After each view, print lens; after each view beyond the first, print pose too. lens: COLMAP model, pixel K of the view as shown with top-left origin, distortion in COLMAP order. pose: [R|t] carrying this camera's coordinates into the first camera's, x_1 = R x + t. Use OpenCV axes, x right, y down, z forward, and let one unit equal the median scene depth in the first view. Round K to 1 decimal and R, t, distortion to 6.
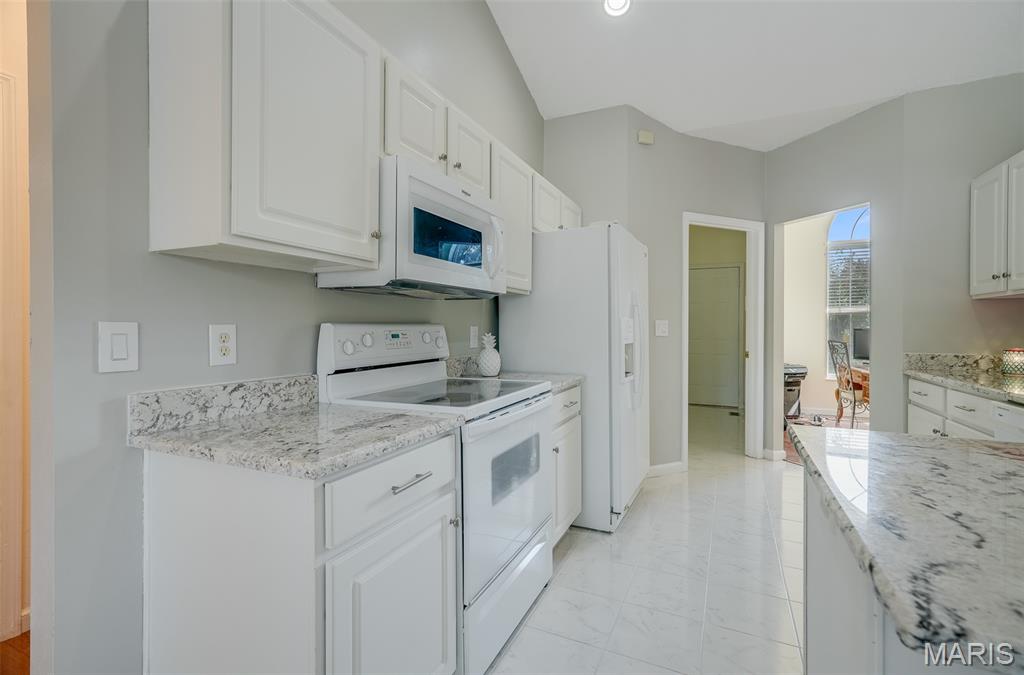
lens RADIAL K [[467.1, 0, 494.0], [0, 467.1, 327.9], [0, 0, 1]] dist [0.000466, -0.000094]
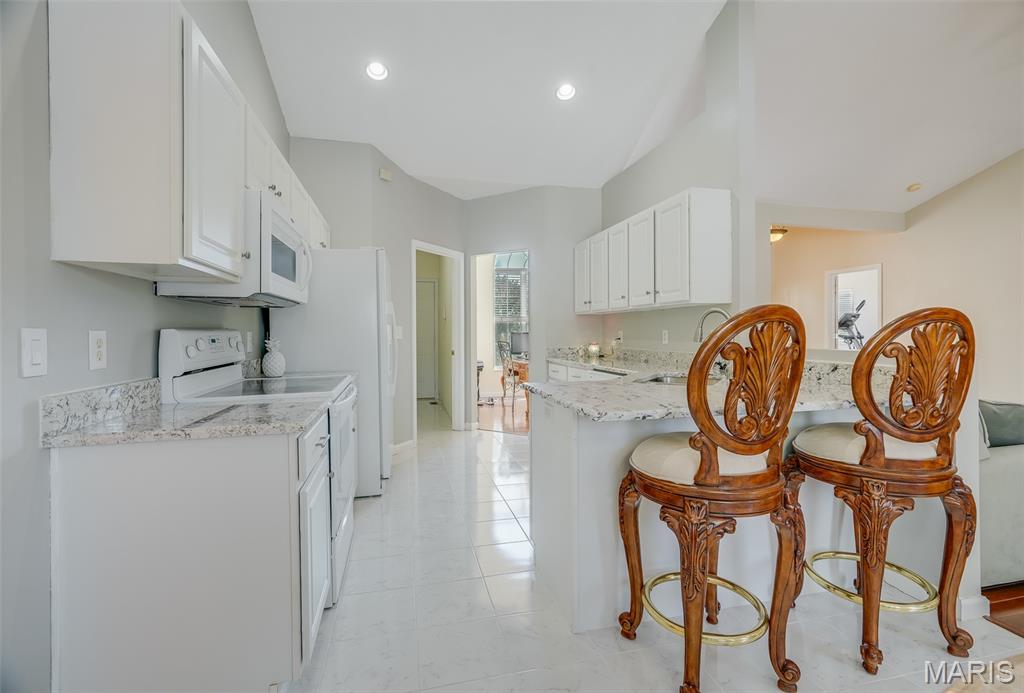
lens RADIAL K [[476.4, 0, 509.7], [0, 476.4, 328.2], [0, 0, 1]] dist [-0.003117, 0.000942]
pose [[0.774695, 0.000854, 0.632334, -0.283435], [0.005753, 0.999948, -0.008399, 0.000909], [-0.632309, 0.010145, 0.774650, -0.210463]]
